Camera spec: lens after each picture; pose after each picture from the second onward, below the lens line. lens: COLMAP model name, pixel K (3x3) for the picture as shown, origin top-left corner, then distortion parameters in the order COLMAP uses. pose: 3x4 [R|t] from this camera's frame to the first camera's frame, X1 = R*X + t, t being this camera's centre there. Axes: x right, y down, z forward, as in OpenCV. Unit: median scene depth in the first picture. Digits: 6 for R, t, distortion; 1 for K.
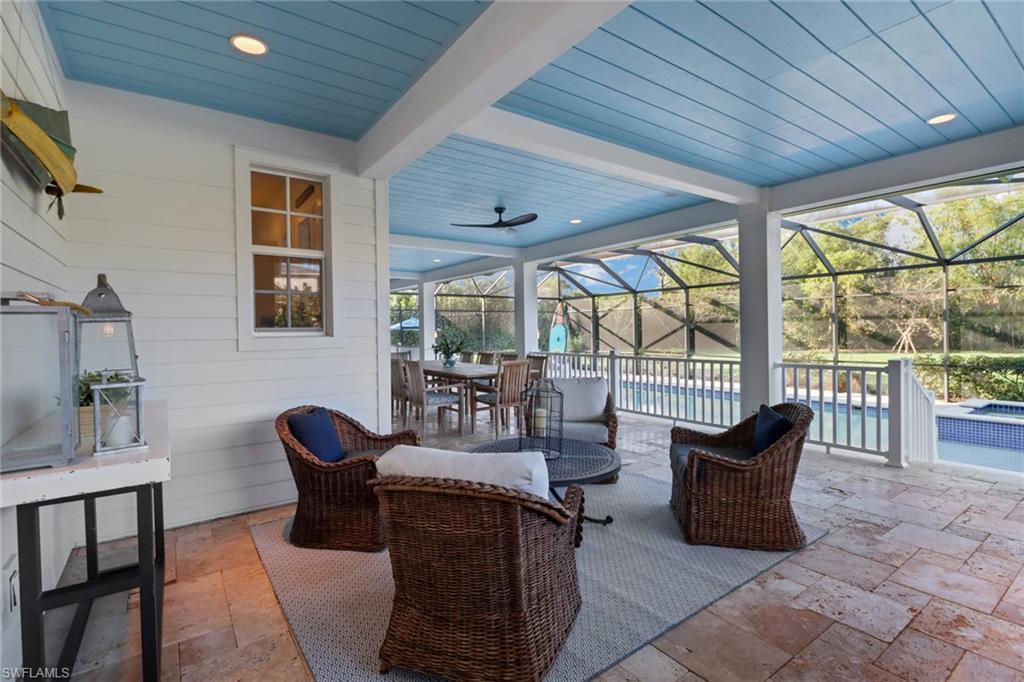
lens RADIAL K [[476.7, 0, 514.9], [0, 476.7, 335.6], [0, 0, 1]] dist [-0.001571, -0.000950]
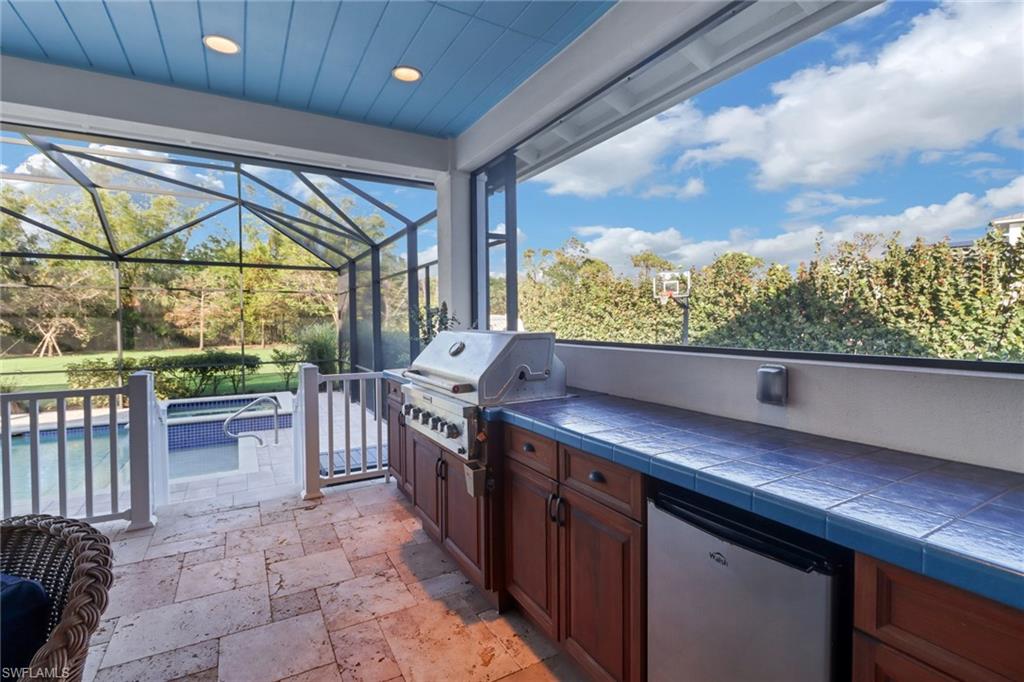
lens RADIAL K [[476.7, 0, 513.6], [0, 476.7, 329.6], [0, 0, 1]] dist [-0.001571, -0.000950]
pose [[0.101249, -0.003316, 0.994856, 0.059234], [0.016975, 0.999855, 0.001605, -0.001923], [-0.994716, 0.016725, 0.101291, 0.138271]]
